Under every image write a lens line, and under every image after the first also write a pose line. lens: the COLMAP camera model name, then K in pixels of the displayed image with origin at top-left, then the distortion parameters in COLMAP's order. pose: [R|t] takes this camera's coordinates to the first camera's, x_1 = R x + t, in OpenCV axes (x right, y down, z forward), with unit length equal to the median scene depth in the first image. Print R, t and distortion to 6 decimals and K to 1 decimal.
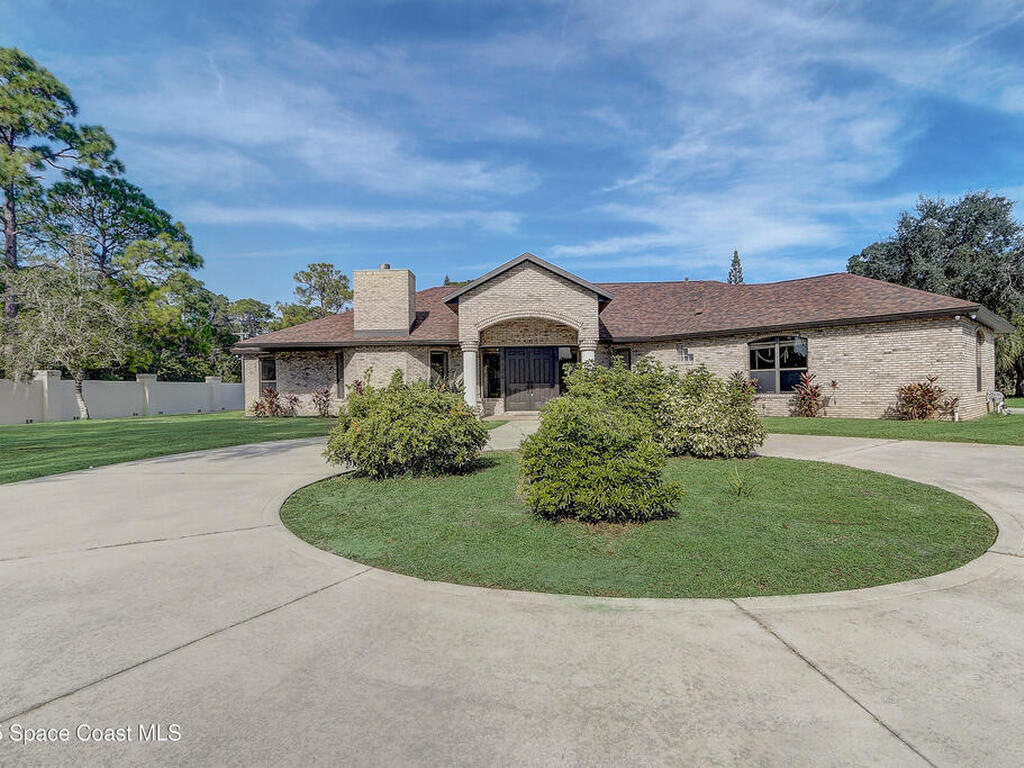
lens RADIAL K [[537.0, 0, 506.5], [0, 537.0, 400.0], [0, 0, 1]] dist [-0.011642, -0.002800]
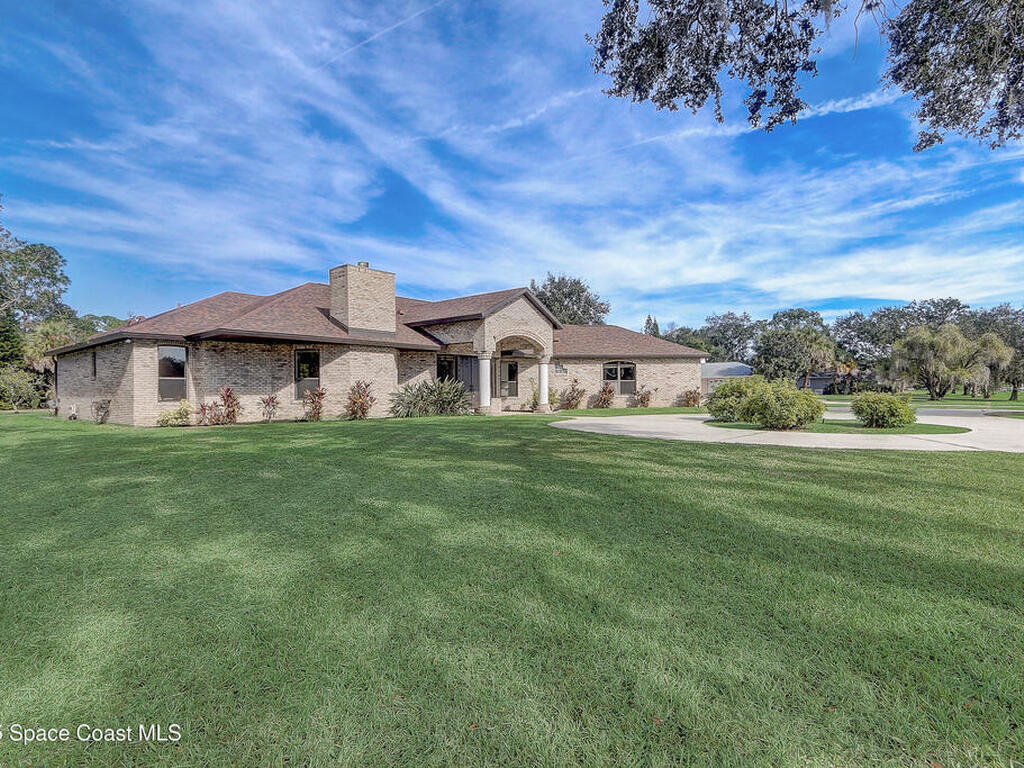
lens RADIAL K [[537.0, 0, 497.1], [0, 537.0, 385.3], [0, 0, 1]] dist [-0.011642, -0.002800]
pose [[0.597628, 0.016624, 0.801601, -0.642944], [0.013761, 0.999425, -0.030986, 0.003280], [-0.801656, 0.029549, 0.597055, 0.170203]]
